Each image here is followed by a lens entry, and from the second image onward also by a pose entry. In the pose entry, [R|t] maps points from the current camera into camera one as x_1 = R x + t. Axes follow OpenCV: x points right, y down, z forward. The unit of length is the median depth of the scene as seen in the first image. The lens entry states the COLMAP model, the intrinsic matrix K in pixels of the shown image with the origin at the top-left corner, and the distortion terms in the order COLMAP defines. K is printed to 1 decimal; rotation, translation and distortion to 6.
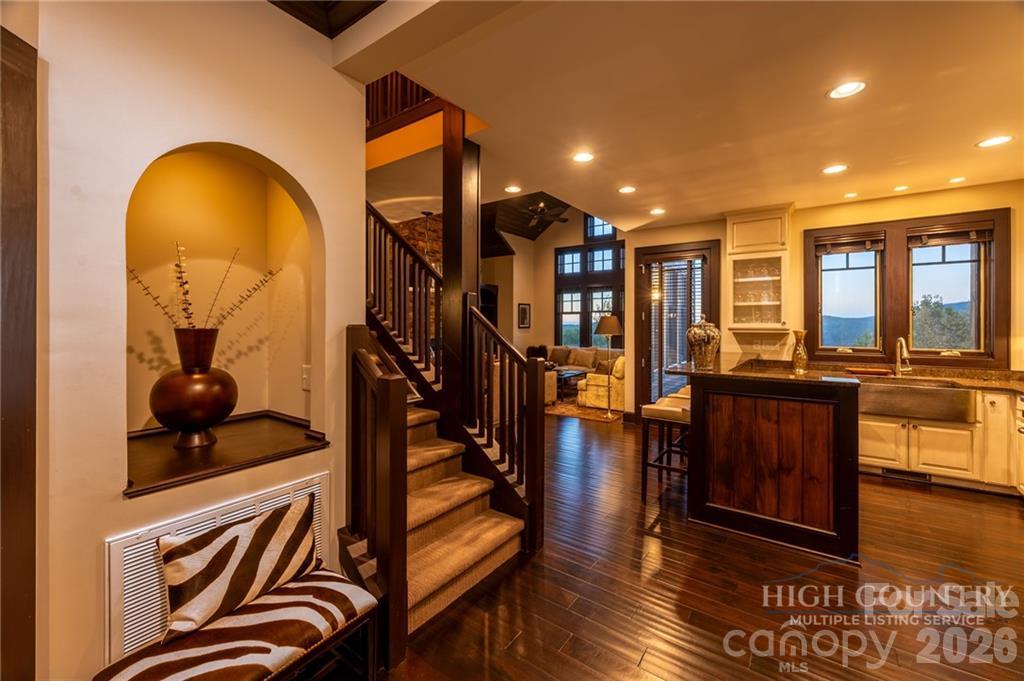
lens RADIAL K [[409.7, 0, 513.1], [0, 409.7, 324.5], [0, 0, 1]] dist [-0.002864, 0.000484]
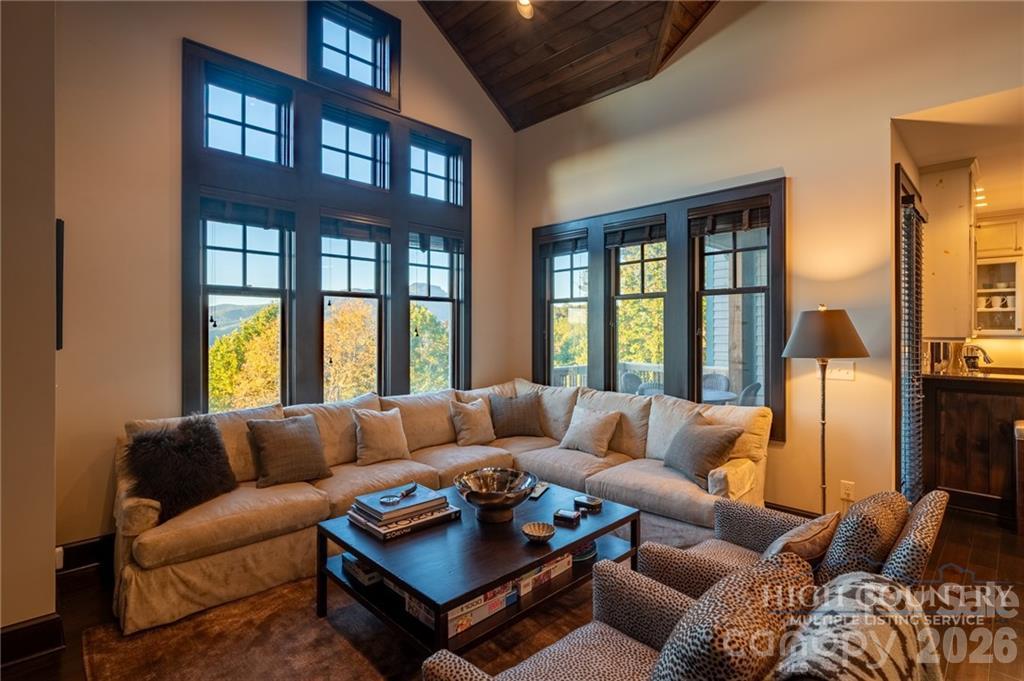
lens RADIAL K [[495.8, 0, 512.0], [0, 495.8, 331.4], [0, 0, 1]] dist [-0.002885, 0.000485]
pose [[0.164313, -0.004260, 0.986399, -0.401106], [-0.000755, 0.999990, 0.004444, -0.004262], [-0.986408, -0.001475, 0.164308, 1.702570]]
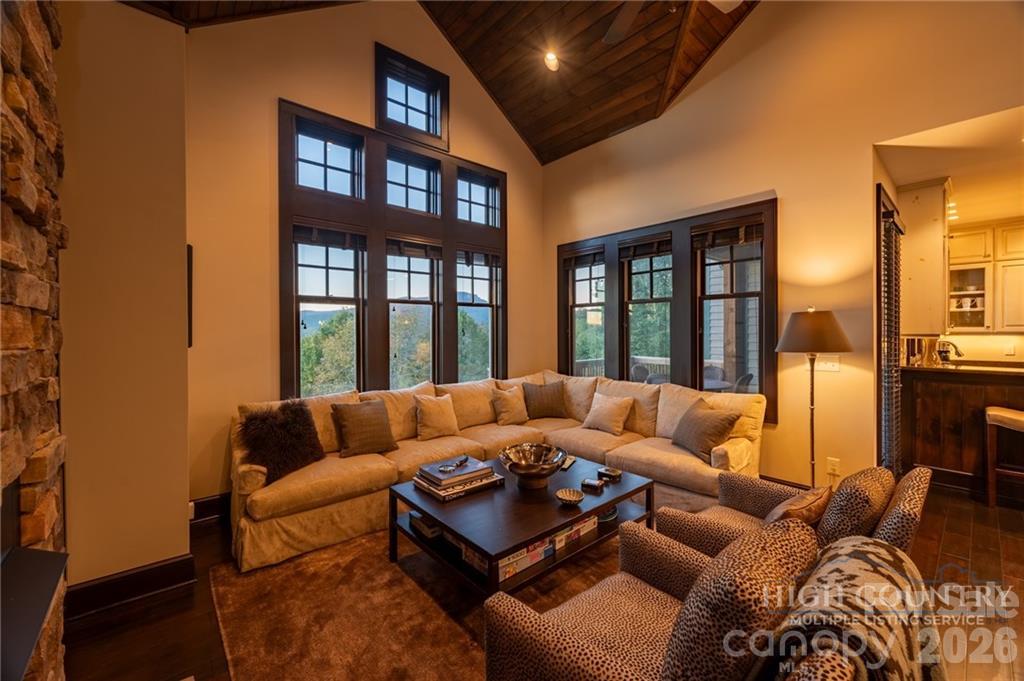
lens RADIAL K [[409.7, 0, 512.2], [0, 409.7, 333.2], [0, 0, 1]] dist [-0.002864, 0.000484]
pose [[0.221481, -0.010081, 0.975113, -0.404361], [0.004930, 0.999945, 0.009218, -0.004243], [-0.975152, 0.002766, 0.221519, 1.715468]]
